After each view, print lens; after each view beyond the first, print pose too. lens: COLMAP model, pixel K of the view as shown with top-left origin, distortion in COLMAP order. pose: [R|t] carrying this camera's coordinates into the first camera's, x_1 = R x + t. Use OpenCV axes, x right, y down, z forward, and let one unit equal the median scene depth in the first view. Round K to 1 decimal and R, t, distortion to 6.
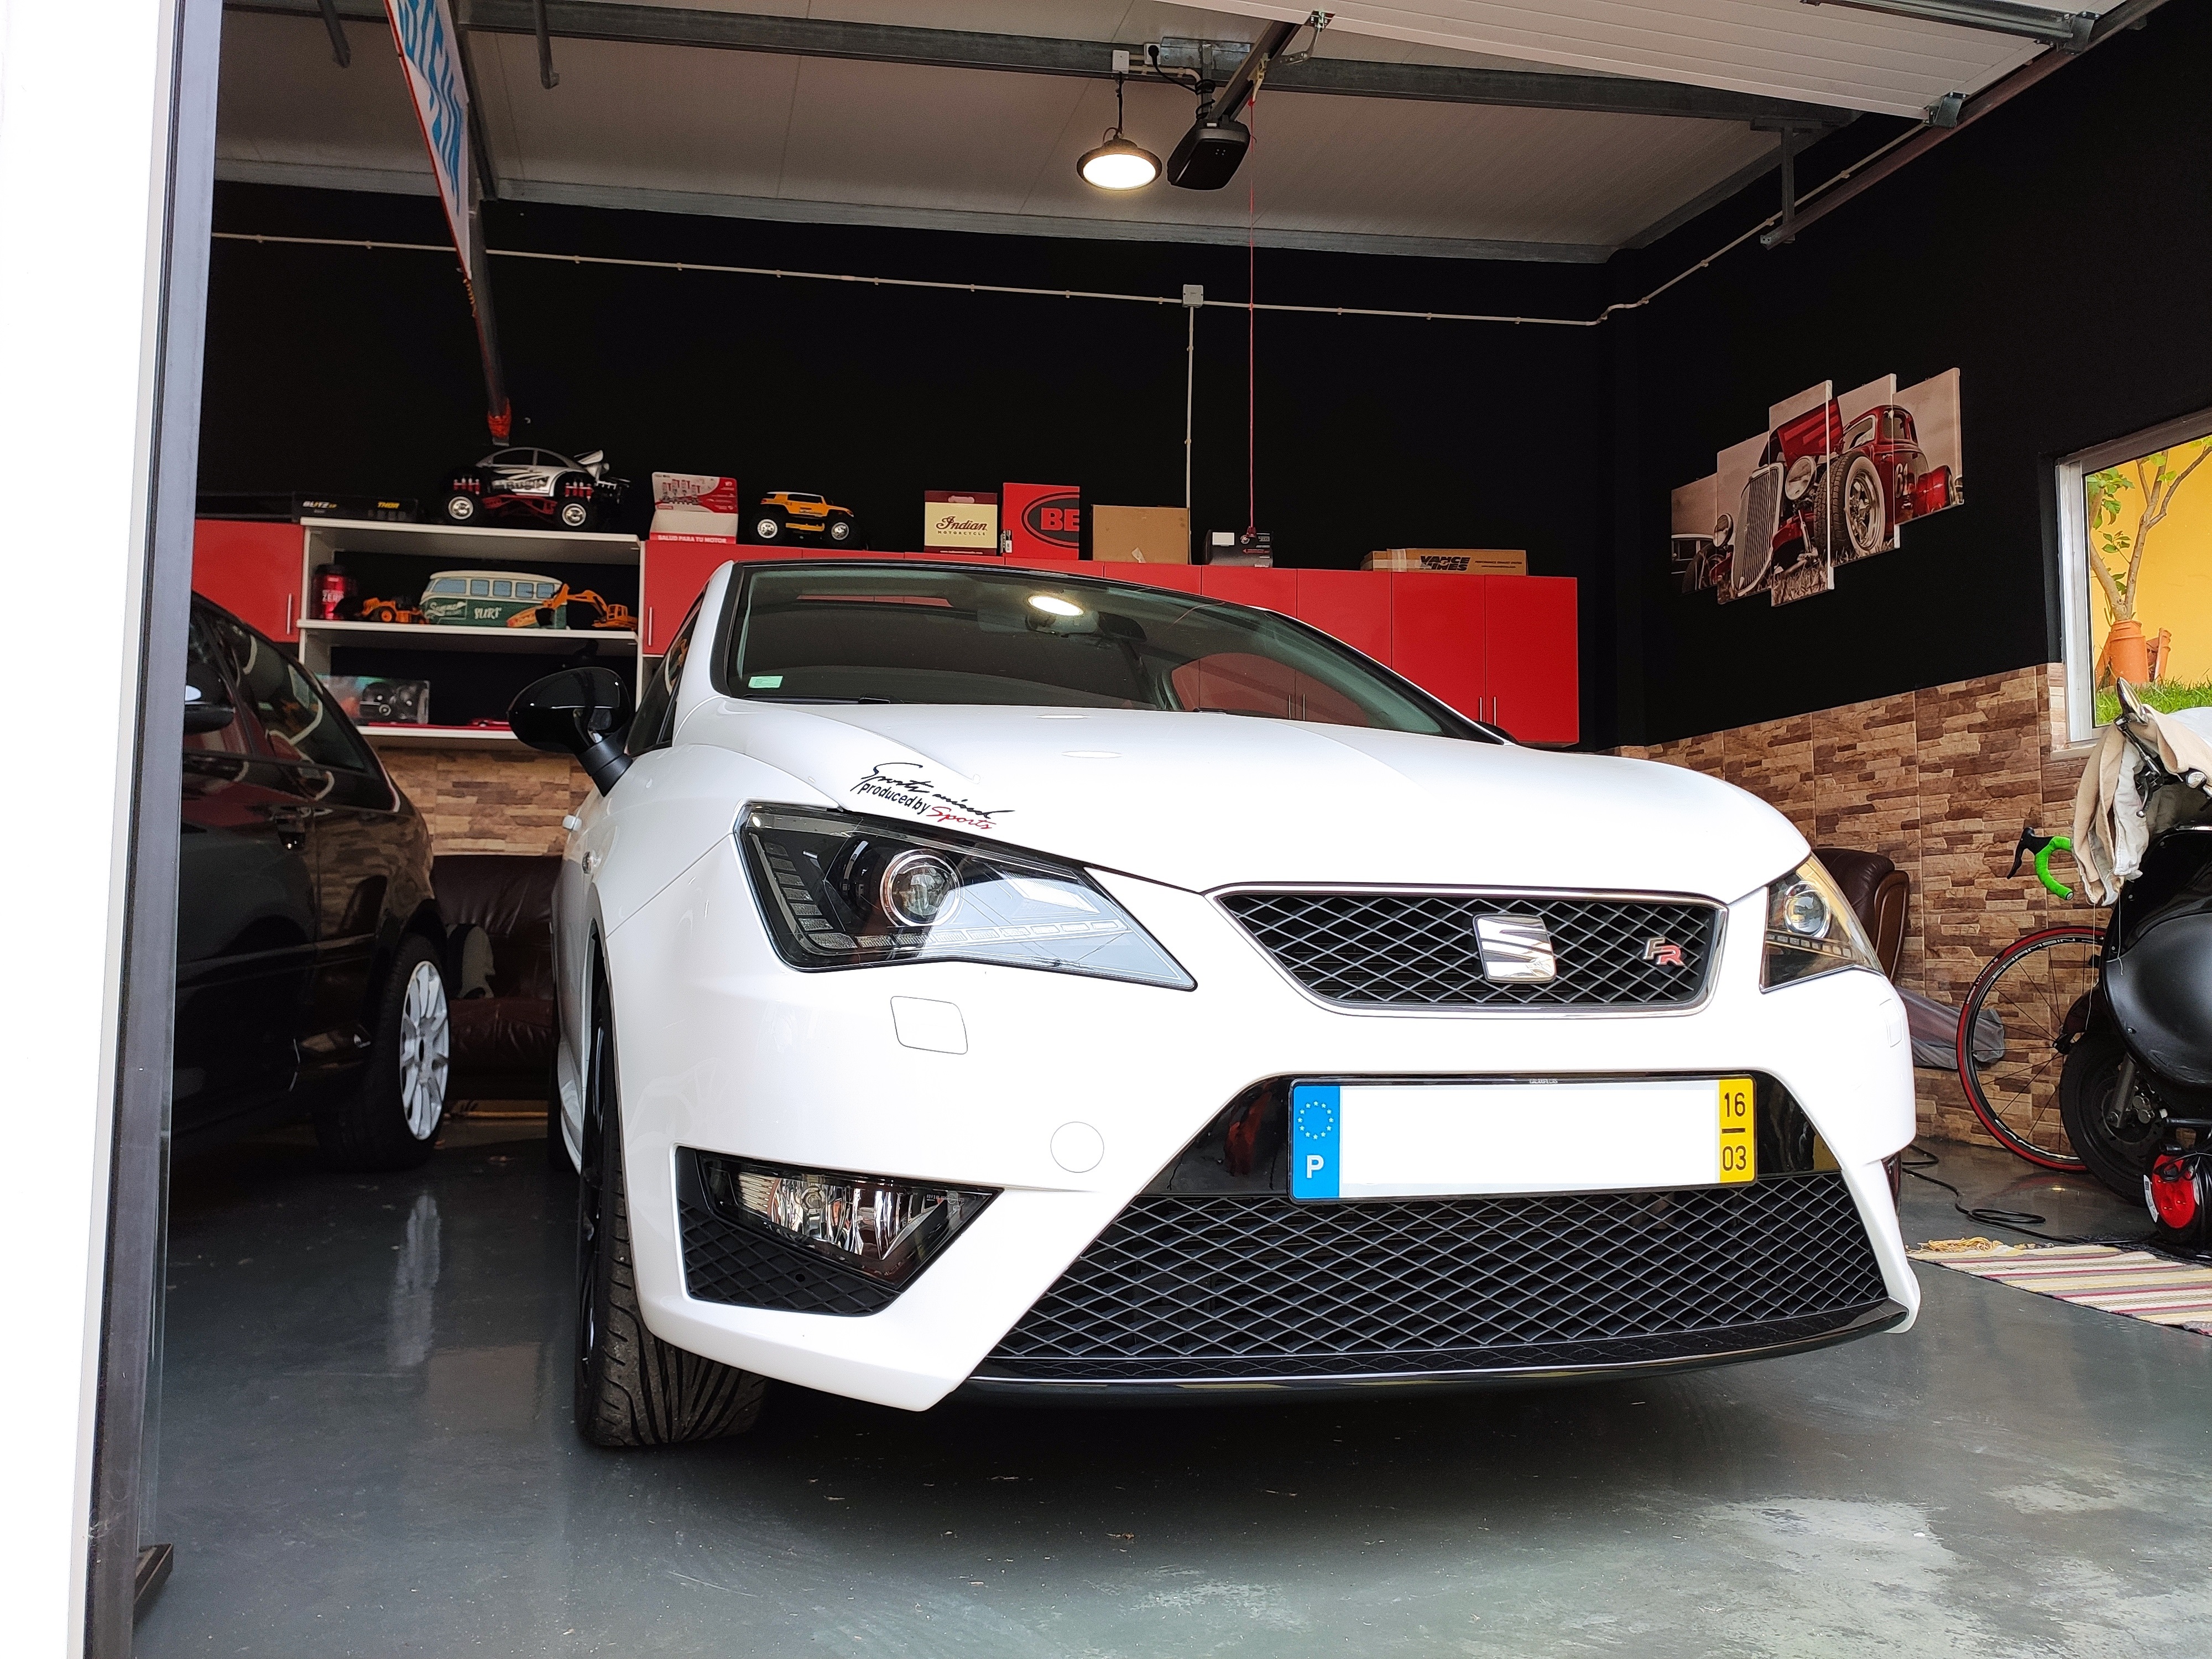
lens RADIAL K [[1654.8, 0, 1105.7], [0, 1654.8, 817.8], [0, 0, 1]] dist [0.092951, -0.129825]
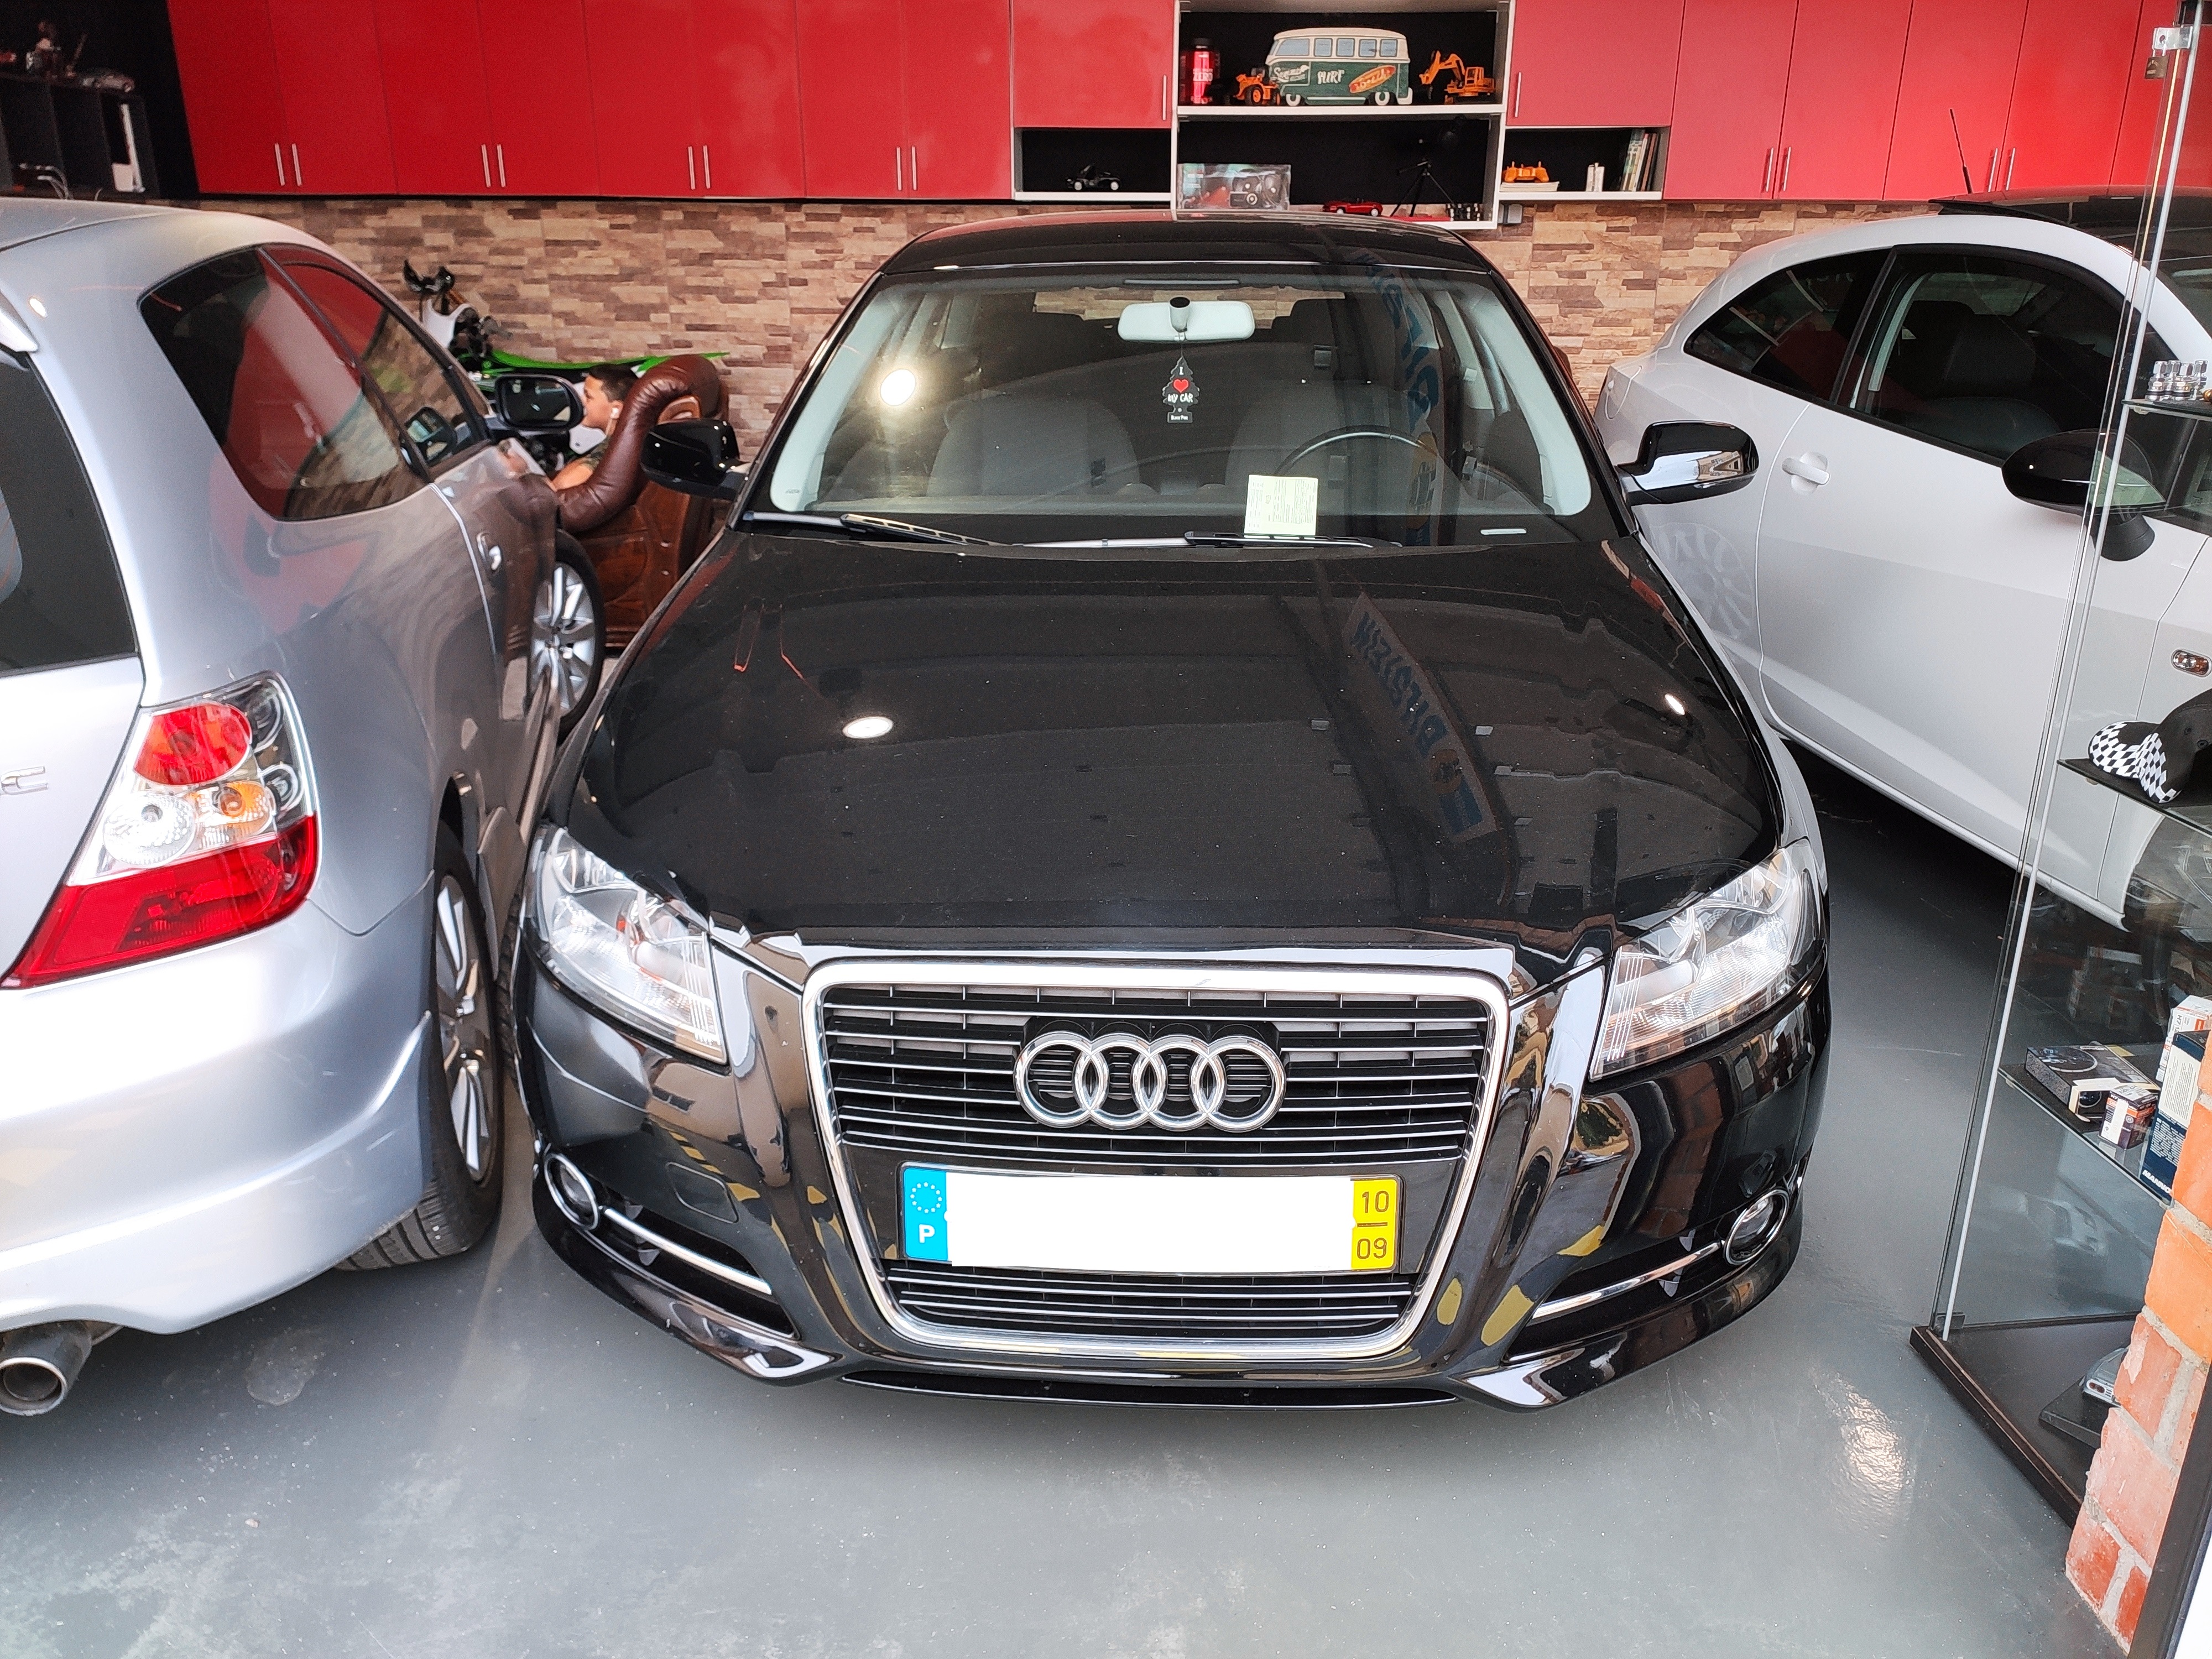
lens RADIAL K [[1654.8, 0, 1105.7], [0, 1654.8, 817.8], [0, 0, 1]] dist [0.092951, -0.129825]
pose [[0.983041, 0.054633, -0.175060, -0.325866], [0.020882, 0.915037, 0.402829, -0.132720], [0.182194, -0.399652, 0.898378, -0.065172]]
